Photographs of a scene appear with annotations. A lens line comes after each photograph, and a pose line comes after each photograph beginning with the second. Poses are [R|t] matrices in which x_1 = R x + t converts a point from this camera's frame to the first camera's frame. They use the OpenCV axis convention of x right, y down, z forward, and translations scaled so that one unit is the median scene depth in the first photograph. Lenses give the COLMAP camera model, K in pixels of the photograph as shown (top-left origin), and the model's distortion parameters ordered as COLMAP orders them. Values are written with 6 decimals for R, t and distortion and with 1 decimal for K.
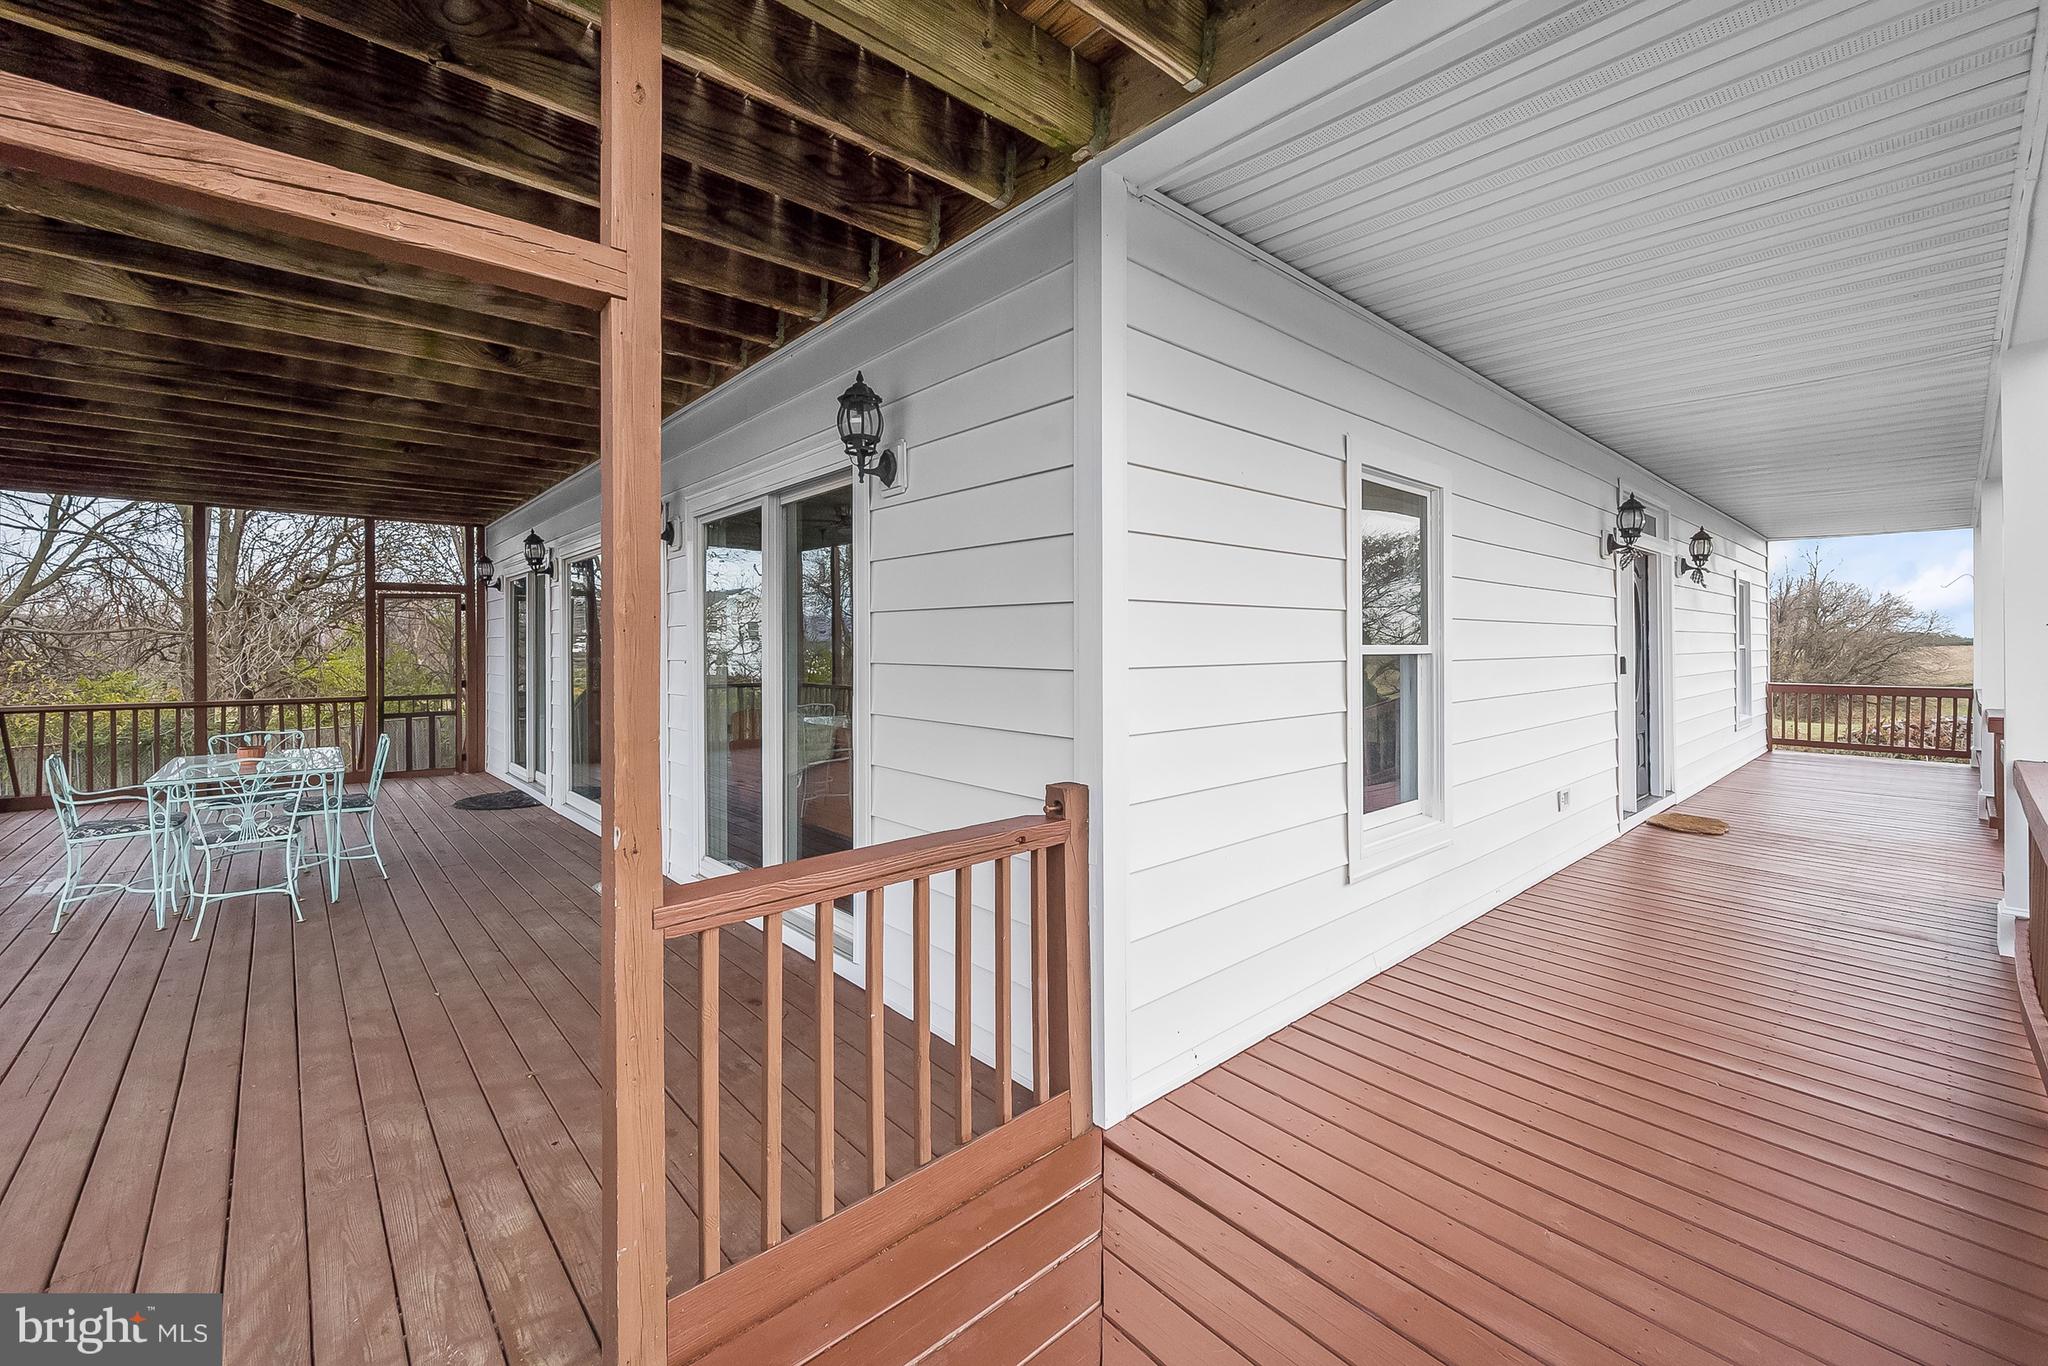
lens RADIAL K [[839.4, 0, 1026.9], [0, 839.4, 646.7], [0, 0, 1]] dist [-0.000606, 0.000164]
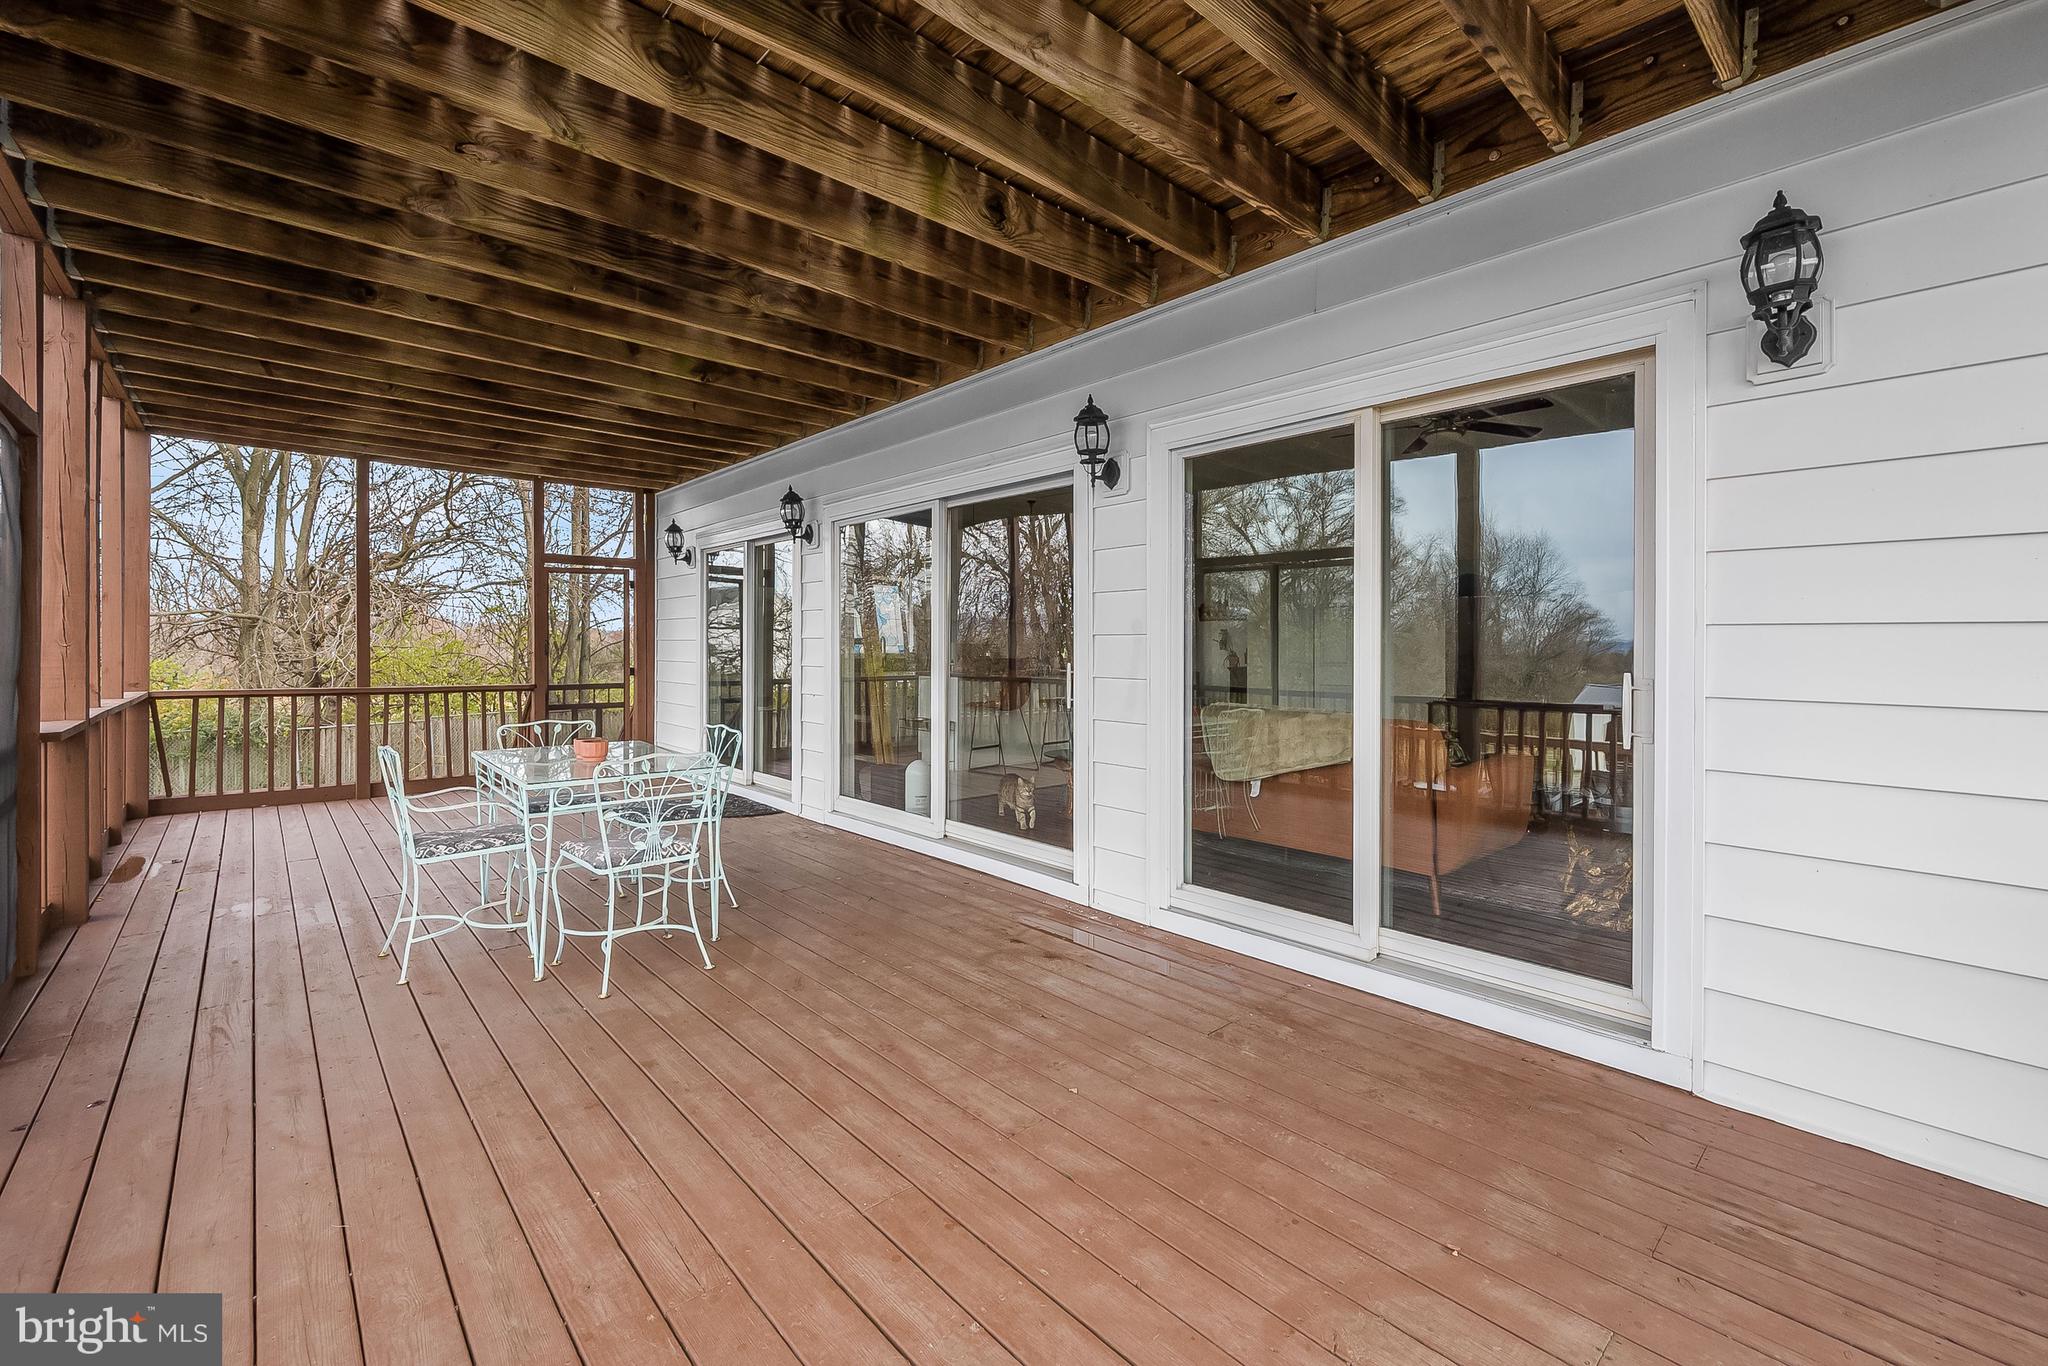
lens RADIAL K [[856.3, 0, 1024.6], [0, 856.3, 658.5], [0, 0, 1]] dist [-0.000572, -0.000205]
pose [[0.999914, 0.010295, 0.008133, -0.587963], [-0.010385, 0.999884, 0.011148, 0.035141], [-0.008017, -0.011231, 0.999905, 0.225441]]
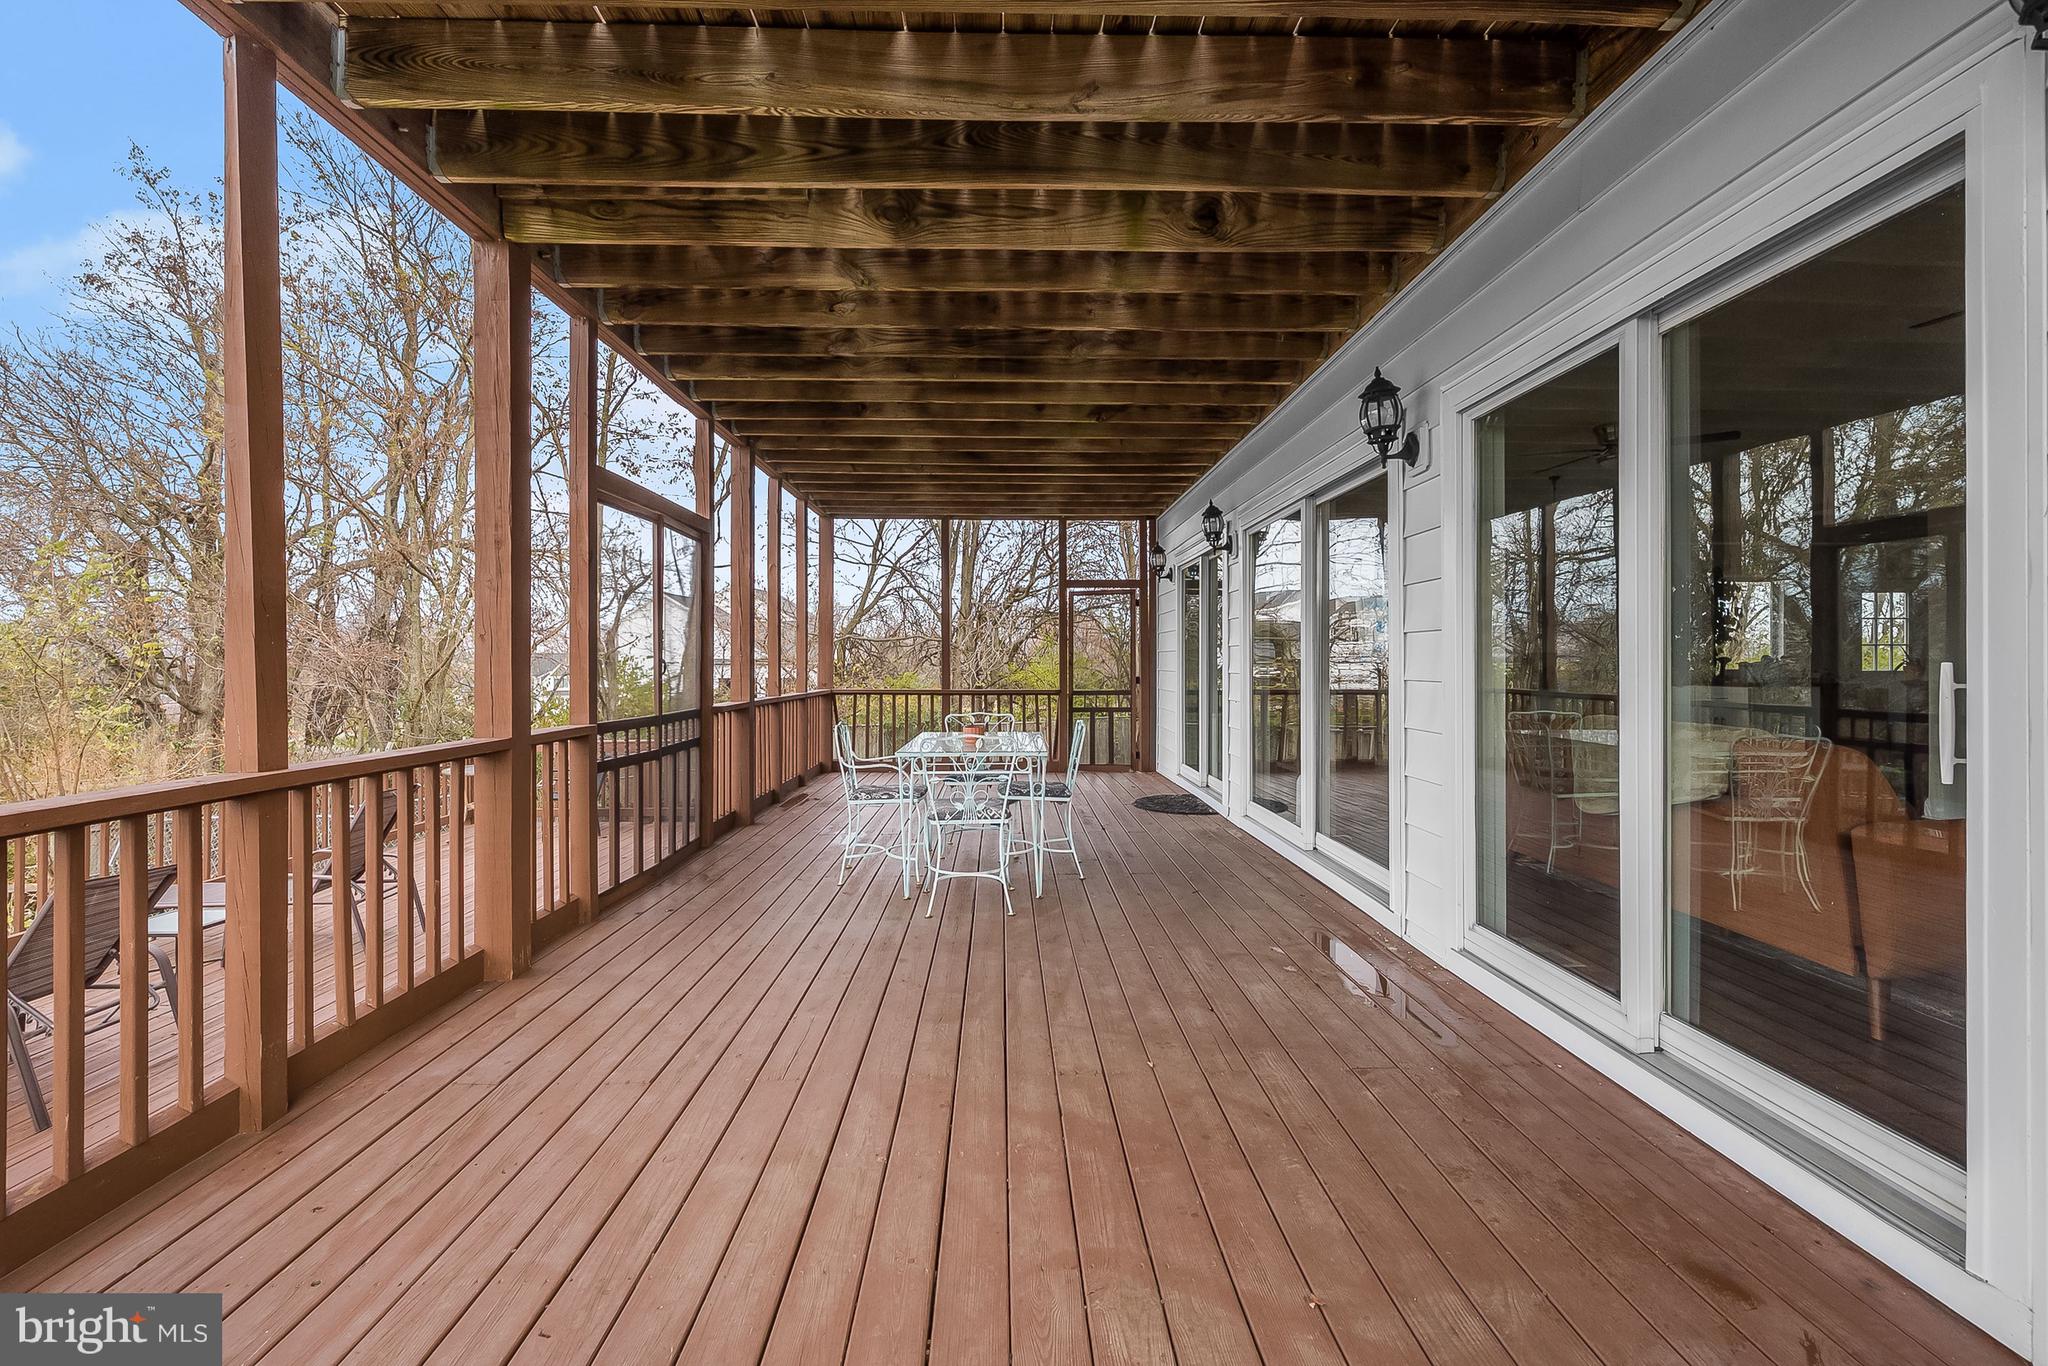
lens RADIAL K [[887.2, 0, 1024.1], [0, 887.2, 669.3], [0, 0, 1]] dist [0.000973, 0.000090]
pose [[0.764435, 0.007447, -0.644658, -0.225819], [-0.002101, 0.999957, 0.009059, 0.048130], [0.644698, -0.005571, 0.764417, 0.263447]]
